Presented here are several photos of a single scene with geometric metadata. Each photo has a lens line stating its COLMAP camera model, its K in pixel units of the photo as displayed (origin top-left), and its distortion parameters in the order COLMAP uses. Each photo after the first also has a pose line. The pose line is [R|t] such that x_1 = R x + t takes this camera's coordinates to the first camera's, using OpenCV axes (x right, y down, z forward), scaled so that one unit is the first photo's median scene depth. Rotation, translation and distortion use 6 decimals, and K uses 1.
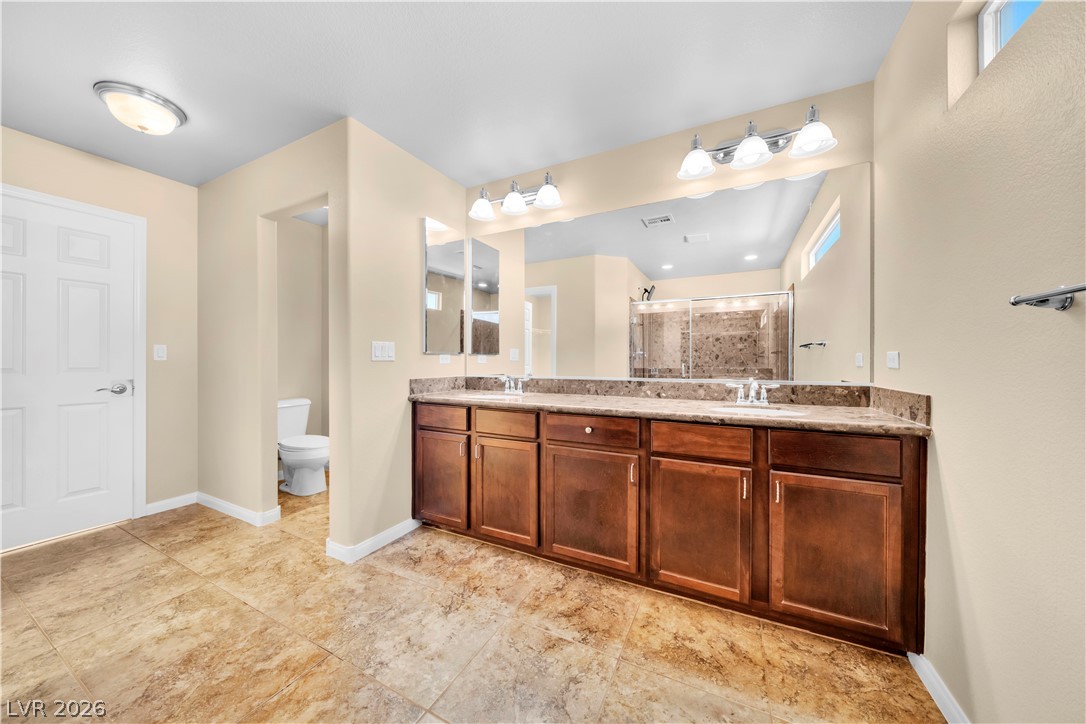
lens RADIAL K [[373.5, 0, 539.1], [0, 373.5, 360.5], [0, 0, 1]] dist [-0.001768, -0.000180]
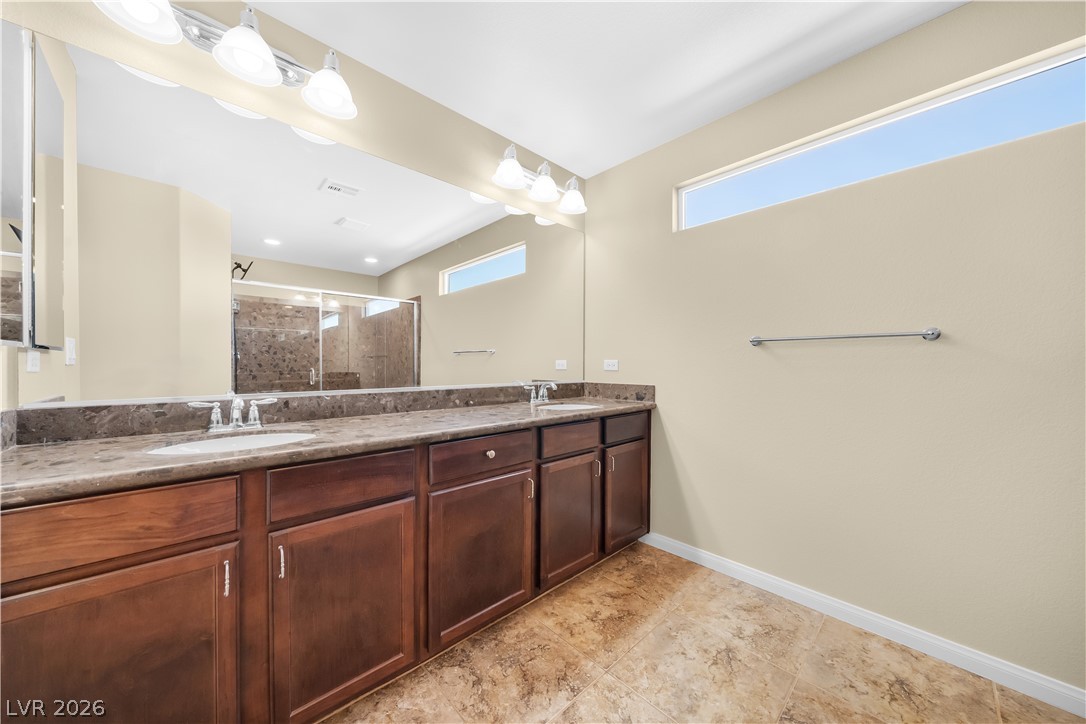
lens RADIAL K [[373.5, 0, 548.3], [0, 373.5, 367.1], [0, 0, 1]] dist [-0.001768, -0.000180]
pose [[0.327422, -0.004870, 0.944866, -0.600675], [-0.003671, 0.999973, 0.006426, -0.002983], [-0.944871, -0.005573, 0.327395, 0.657490]]
